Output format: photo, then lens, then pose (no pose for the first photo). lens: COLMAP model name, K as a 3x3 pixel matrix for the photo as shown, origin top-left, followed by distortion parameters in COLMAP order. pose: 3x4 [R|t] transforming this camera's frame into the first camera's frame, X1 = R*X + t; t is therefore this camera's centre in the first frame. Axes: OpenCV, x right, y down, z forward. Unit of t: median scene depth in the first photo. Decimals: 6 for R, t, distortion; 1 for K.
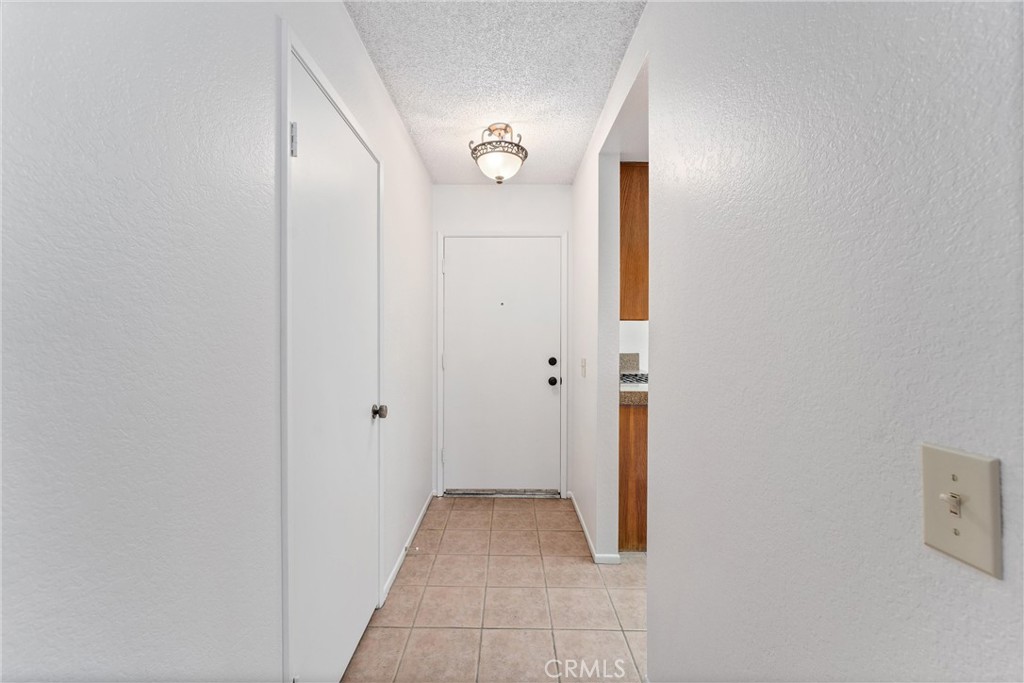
lens RADIAL K [[418.0, 0, 510.2], [0, 418.0, 337.2], [0, 0, 1]] dist [0.001666, -0.000240]
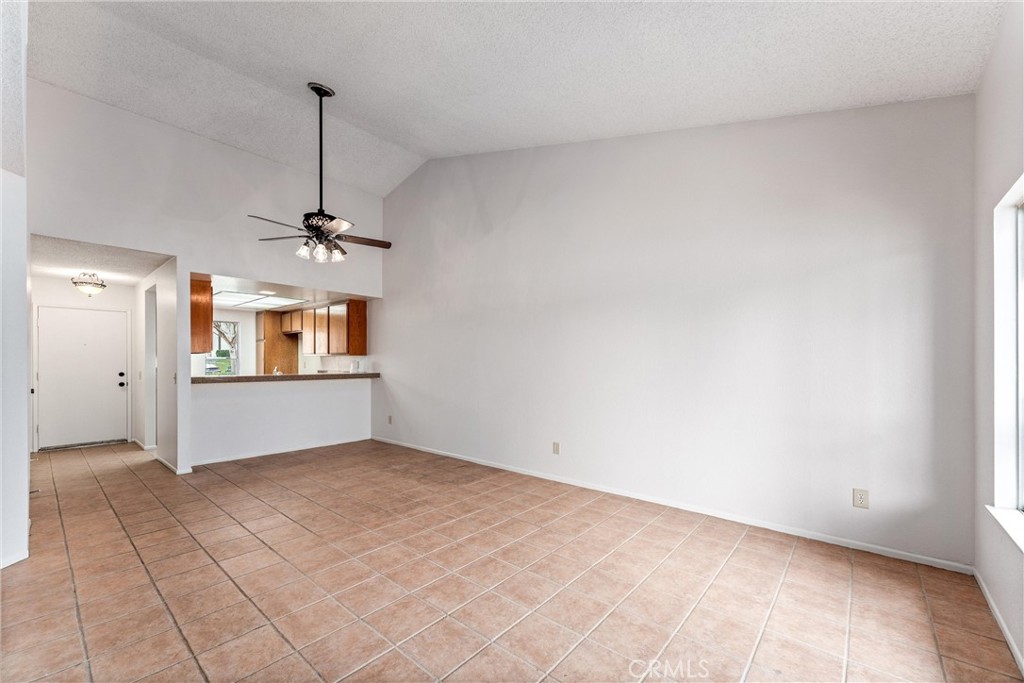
lens RADIAL K [[418.0, 0, 513.9], [0, 418.0, 366.5], [0, 0, 1]] dist [0.001666, -0.000240]
pose [[0.653329, -0.006807, 0.757044, -0.197021], [0.000848, 0.999966, 0.008260, 0.002013], [-0.757074, -0.004754, 0.653312, -1.814060]]
